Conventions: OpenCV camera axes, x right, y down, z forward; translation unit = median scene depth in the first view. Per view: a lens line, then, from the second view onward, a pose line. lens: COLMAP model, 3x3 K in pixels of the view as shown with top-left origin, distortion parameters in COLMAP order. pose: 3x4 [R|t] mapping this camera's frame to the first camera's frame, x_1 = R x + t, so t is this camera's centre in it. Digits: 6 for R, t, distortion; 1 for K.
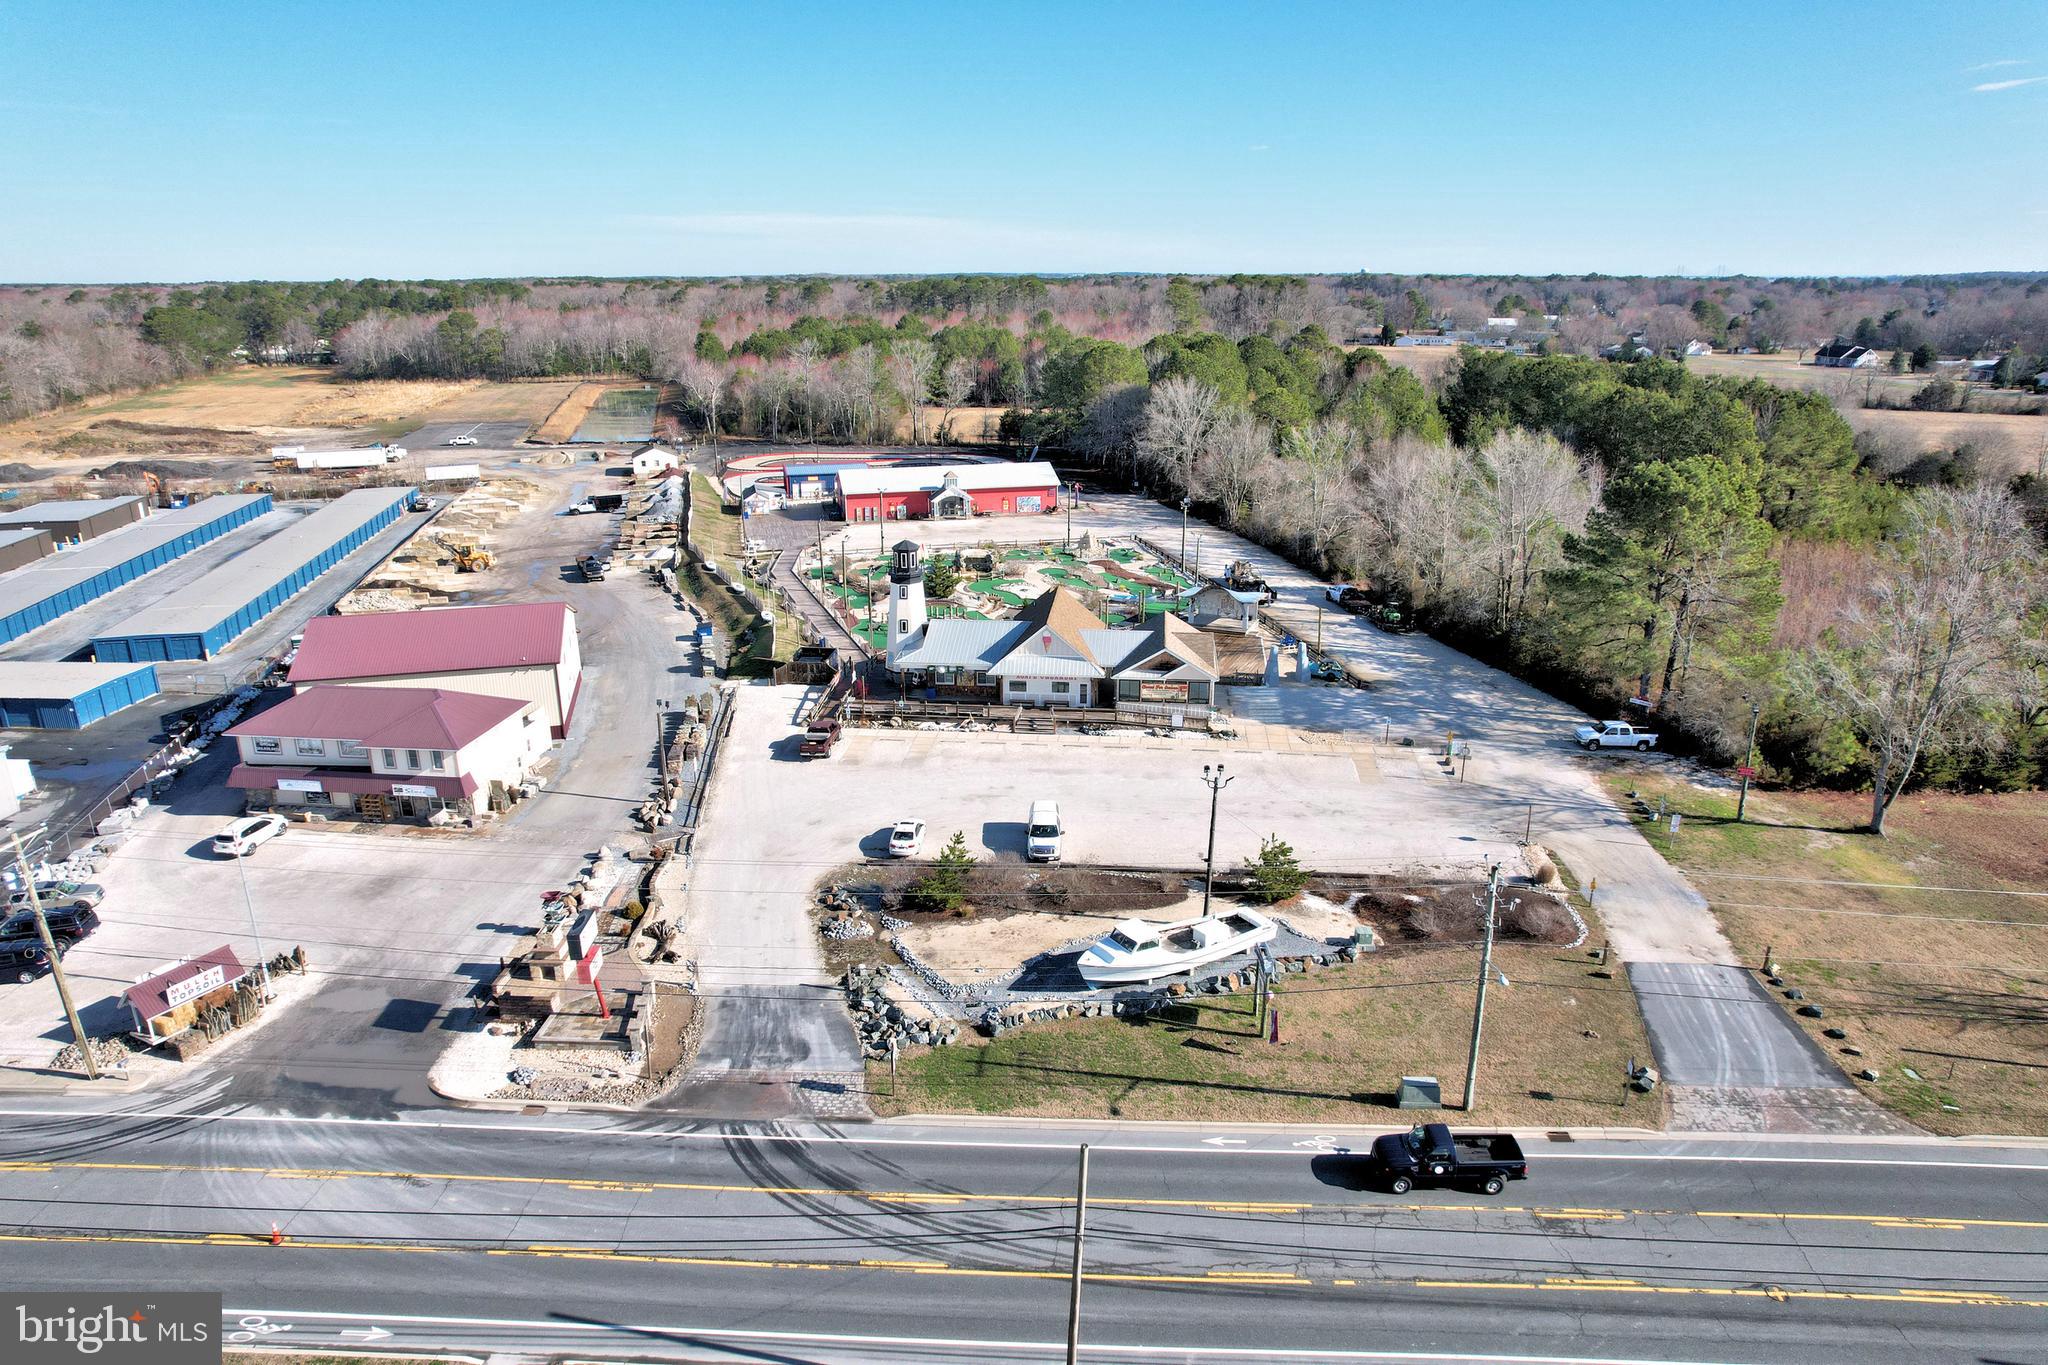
lens RADIAL K [[1308.9, 0, 1016.6], [0, 1308.9, 686.7], [0, 0, 1]] dist [-0.078641, 0.074112]
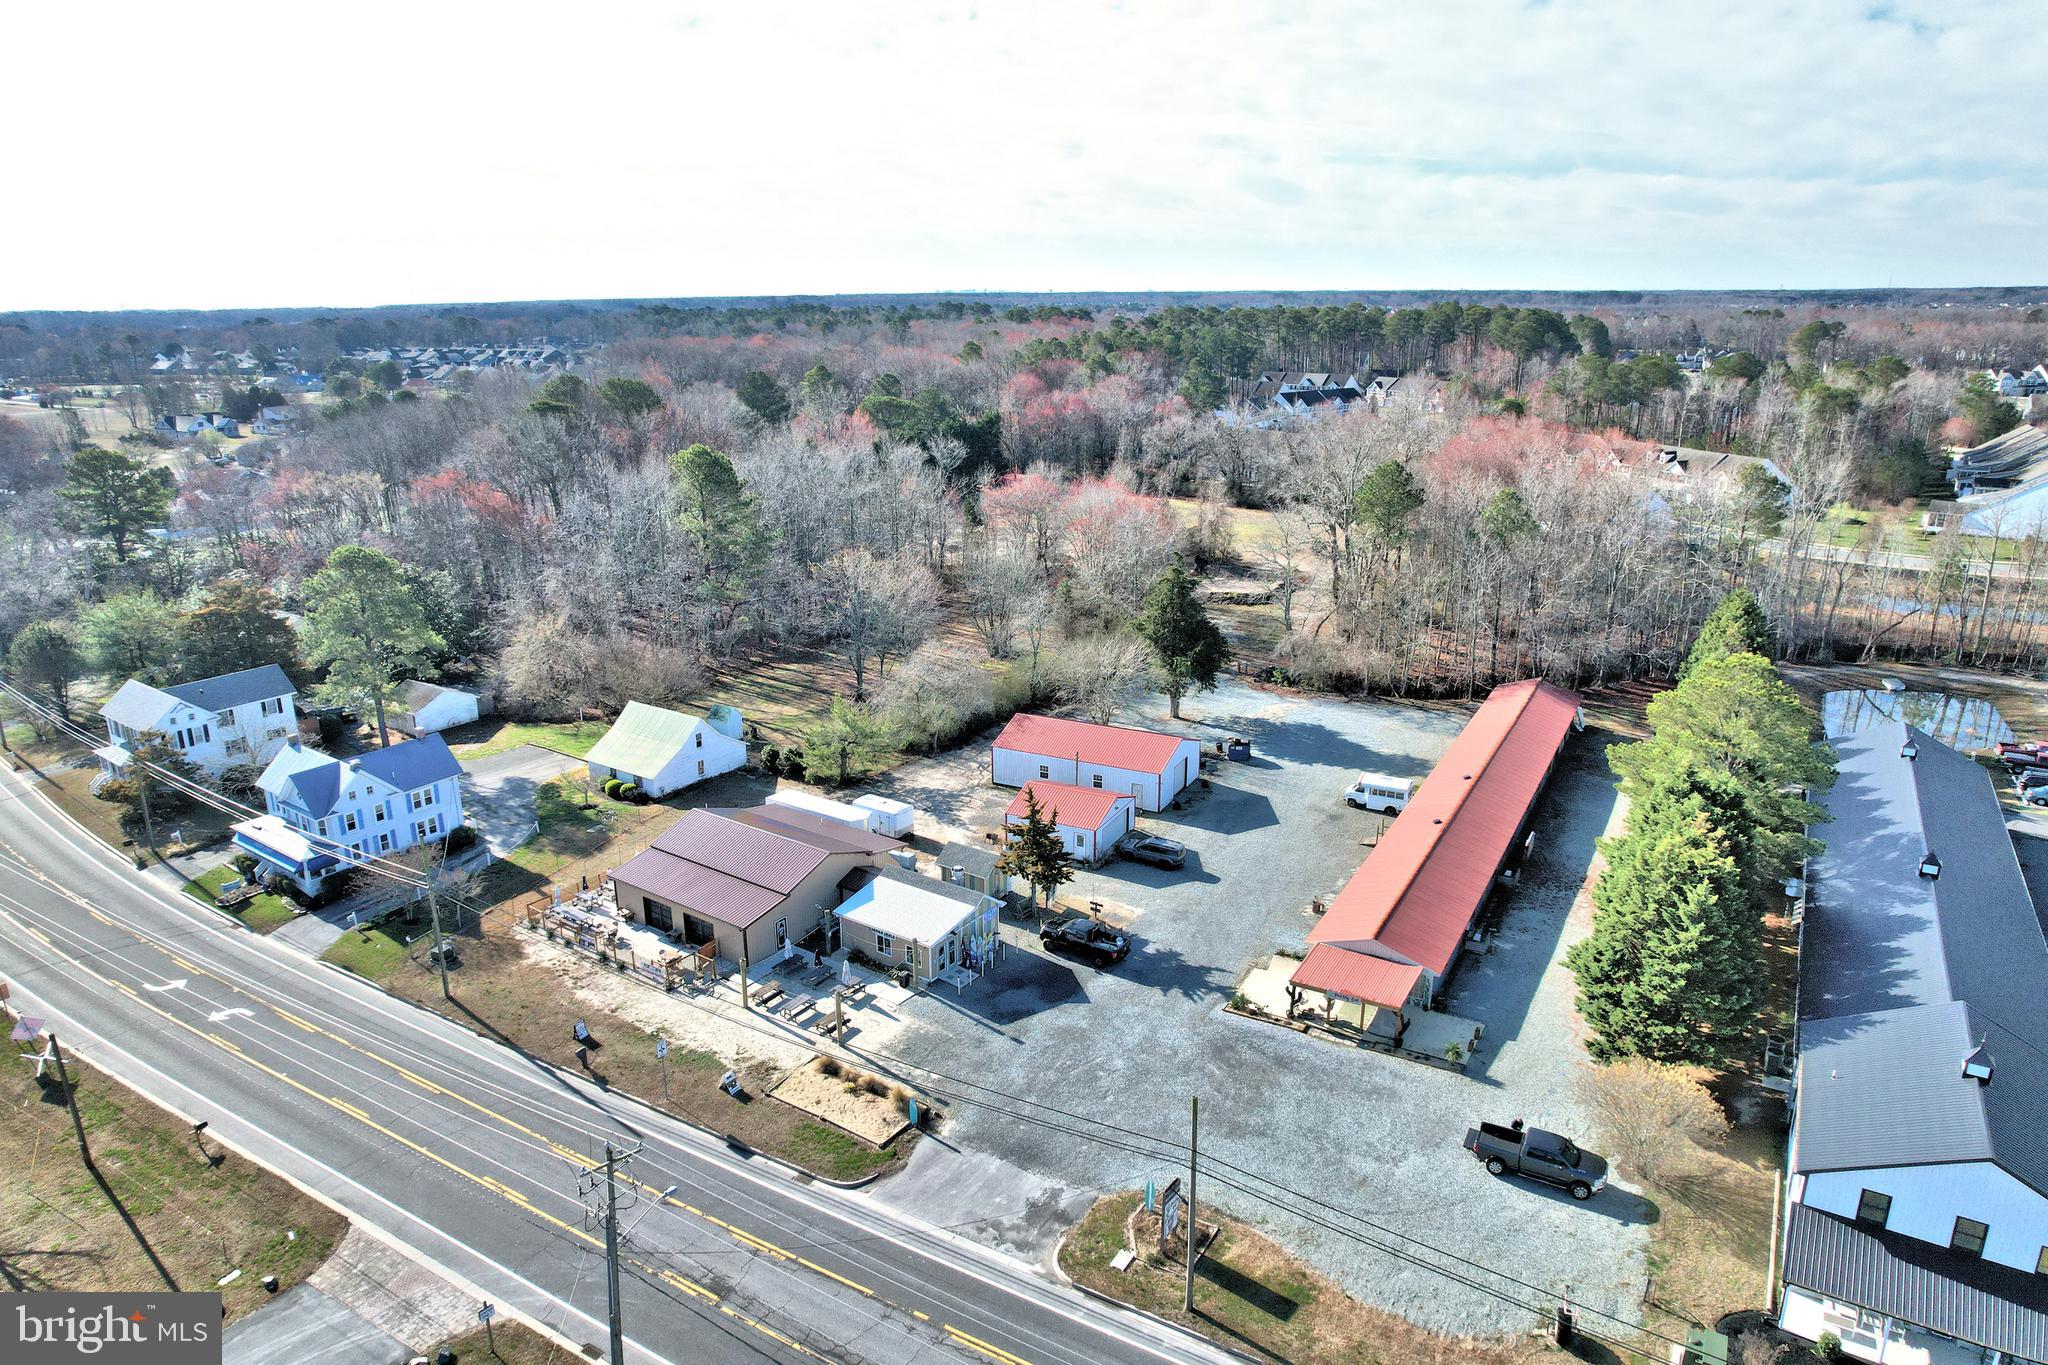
lens RADIAL K [[1308.9, 0, 1016.6], [0, 1308.9, 686.7], [0, 0, 1]] dist [-0.078641, 0.074112]
pose [[-0.882470, -0.121456, 0.454417, -0.278469], [0.157481, 0.834043, 0.528746, -0.602978], [-0.443222, 0.538165, -0.716891, 1.418966]]
